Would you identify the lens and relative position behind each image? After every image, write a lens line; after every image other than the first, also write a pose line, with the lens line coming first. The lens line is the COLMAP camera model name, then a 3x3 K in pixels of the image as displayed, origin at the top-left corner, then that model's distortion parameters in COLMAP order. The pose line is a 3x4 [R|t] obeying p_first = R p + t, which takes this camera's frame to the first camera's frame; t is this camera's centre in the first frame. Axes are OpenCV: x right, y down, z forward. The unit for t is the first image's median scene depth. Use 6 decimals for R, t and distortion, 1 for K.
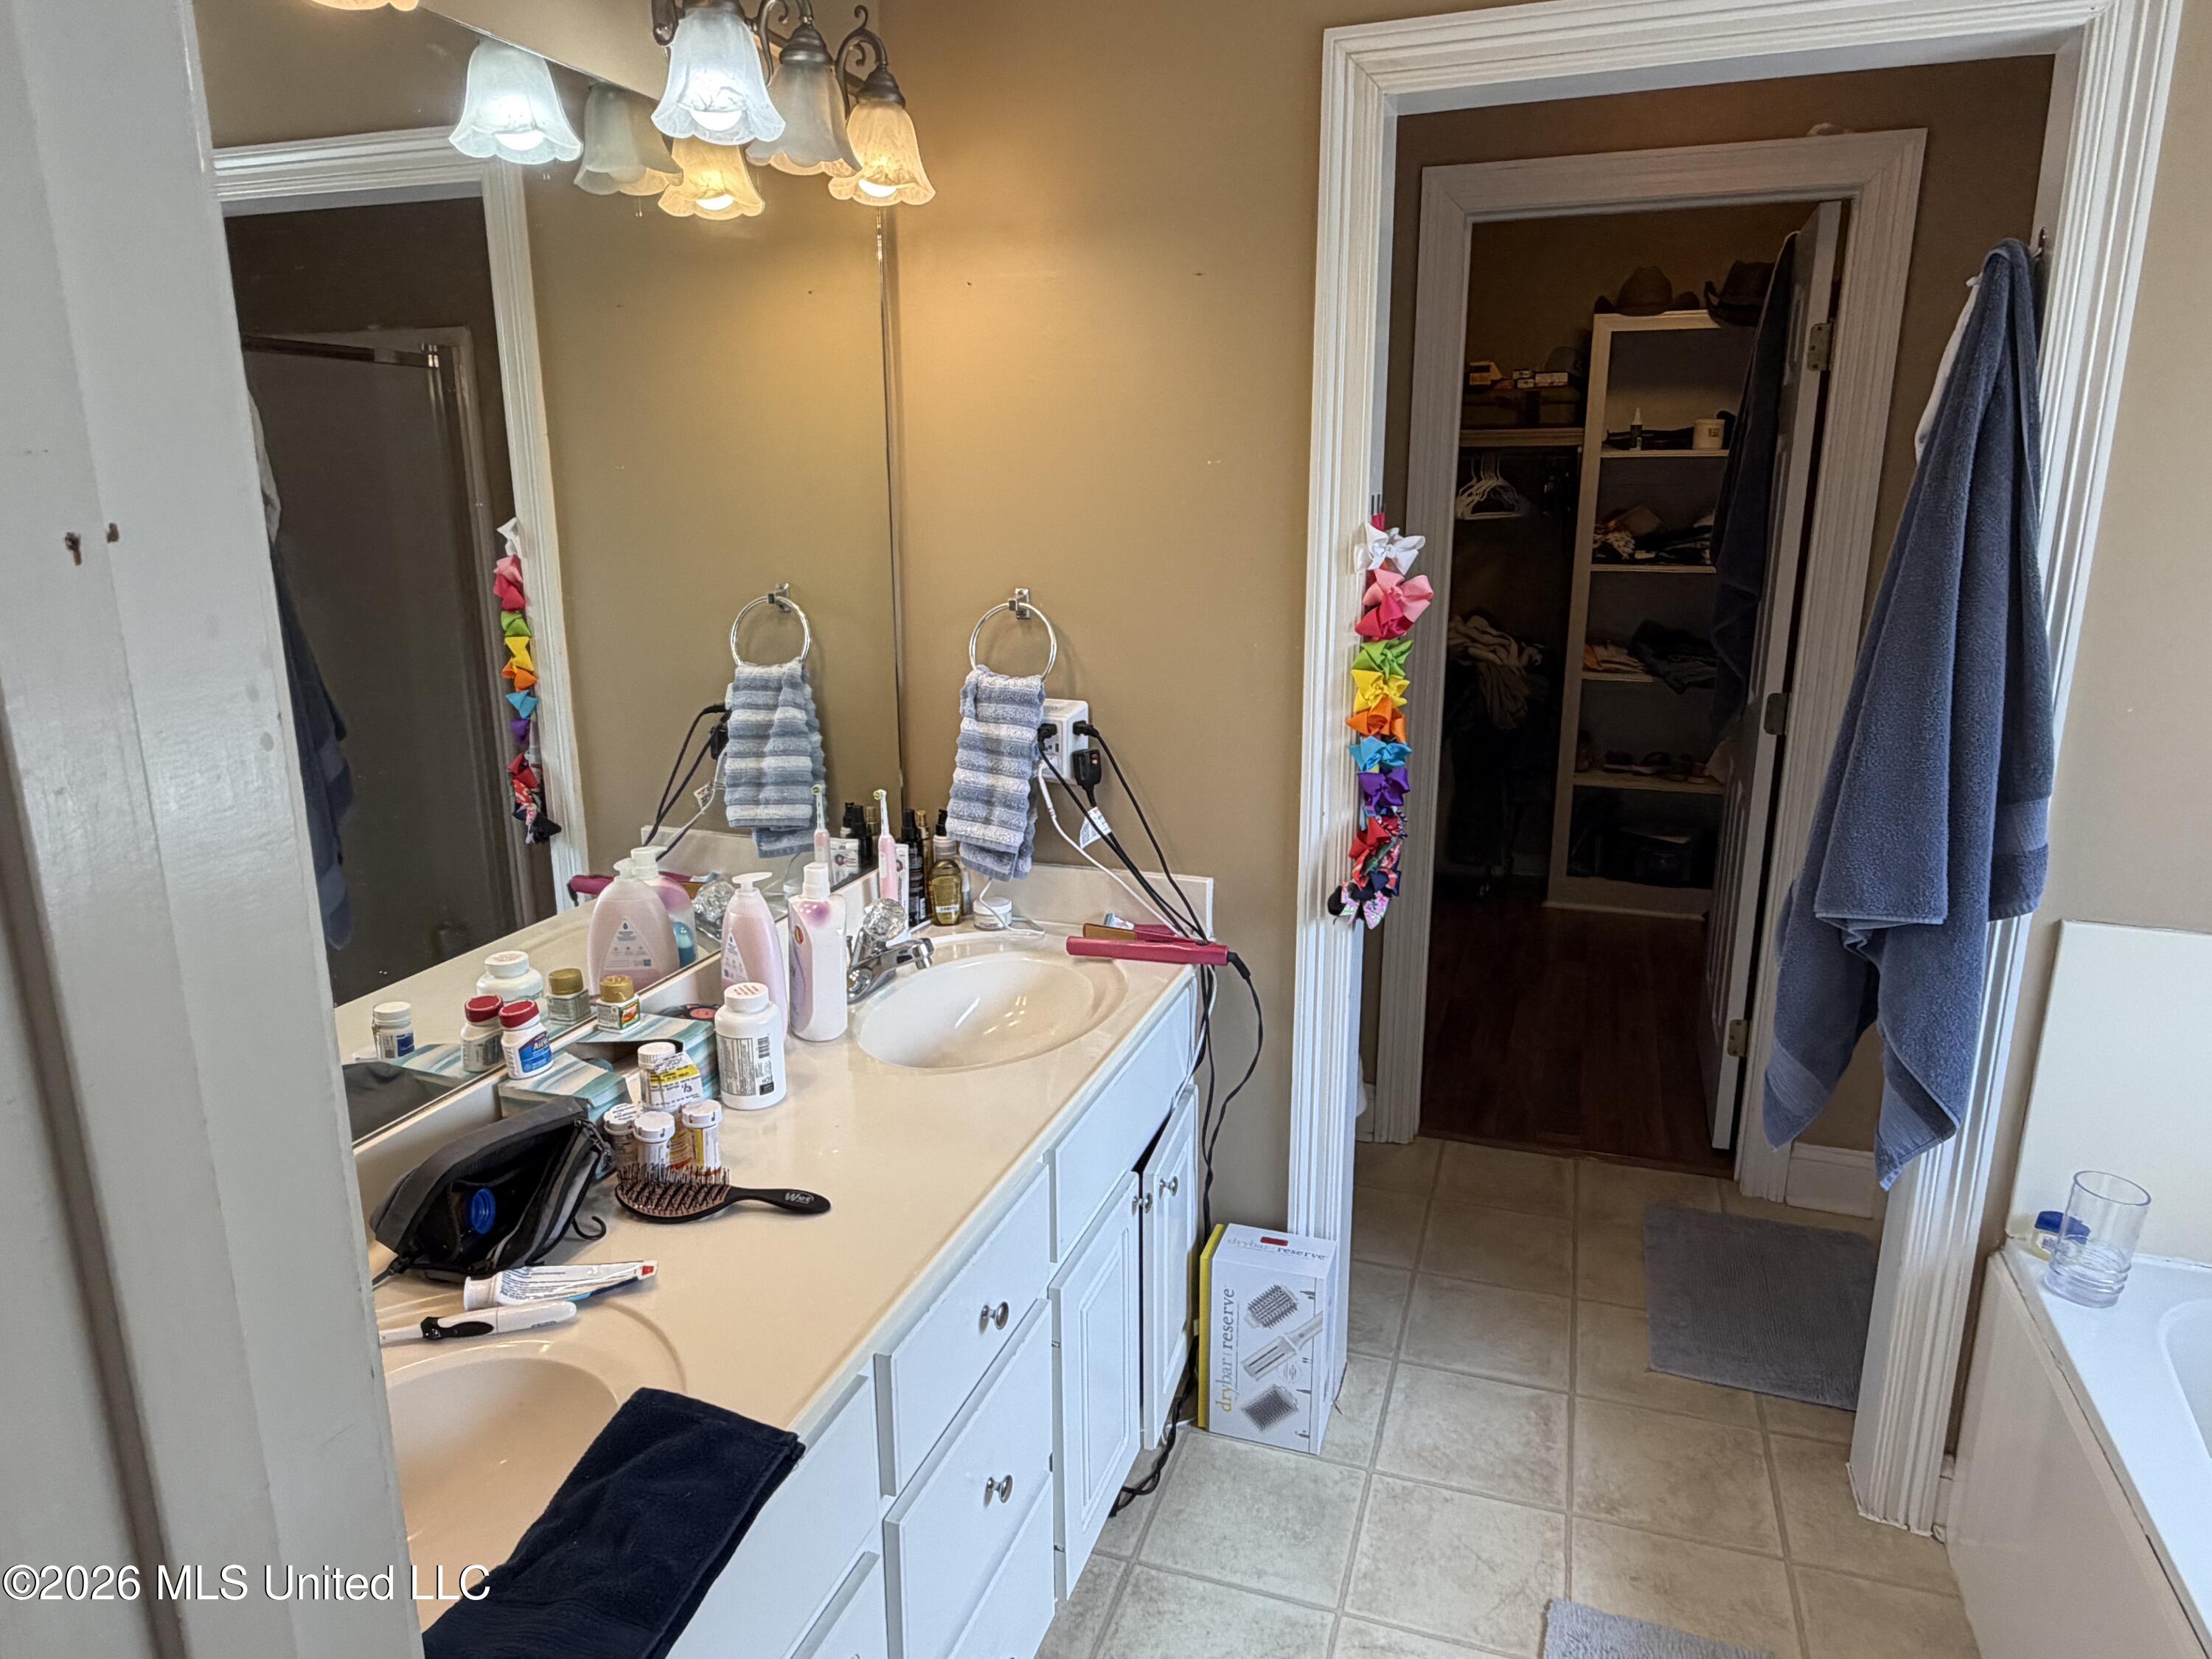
lens RADIAL K [[1391.6, 0, 1105.4], [0, 1391.6, 829.5], [0, 0, 1]] dist [-0.002175, -0.003147]
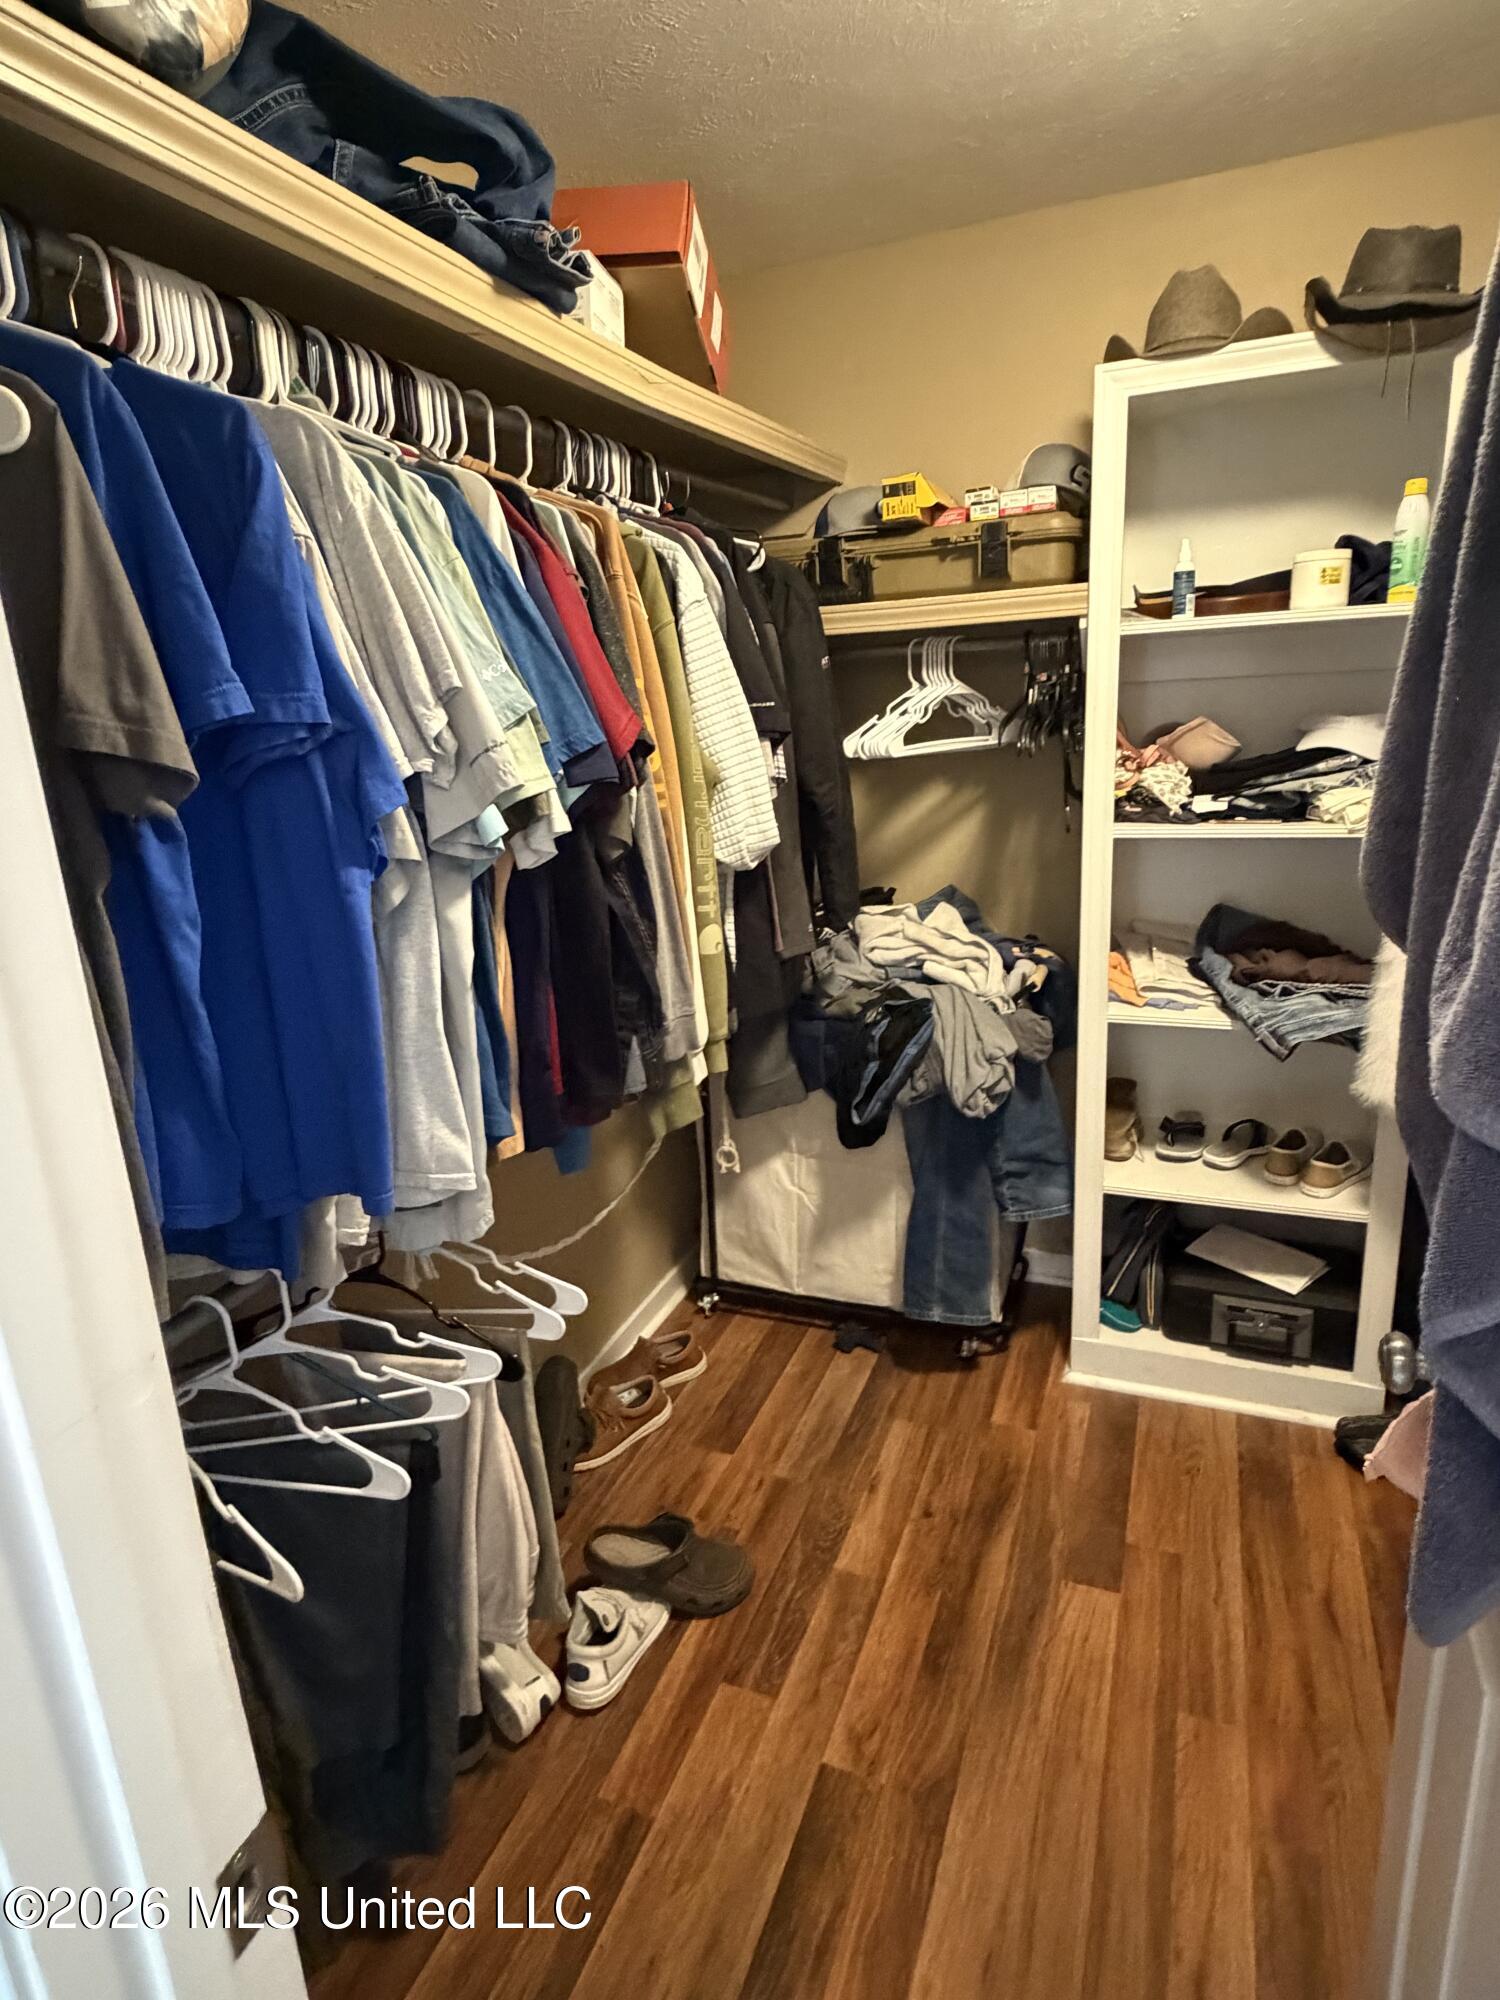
lens RADIAL K [[1102.8, 0, 750.4], [0, 1102.8, 988.5], [0, 0, 1]] dist [-0.004872, 0.001679]
pose [[0.998179, -0.038225, -0.046657, 0.217330], [0.038722, 0.999202, 0.009781, -0.133015], [0.046246, -0.011570, 0.998863, 0.537747]]
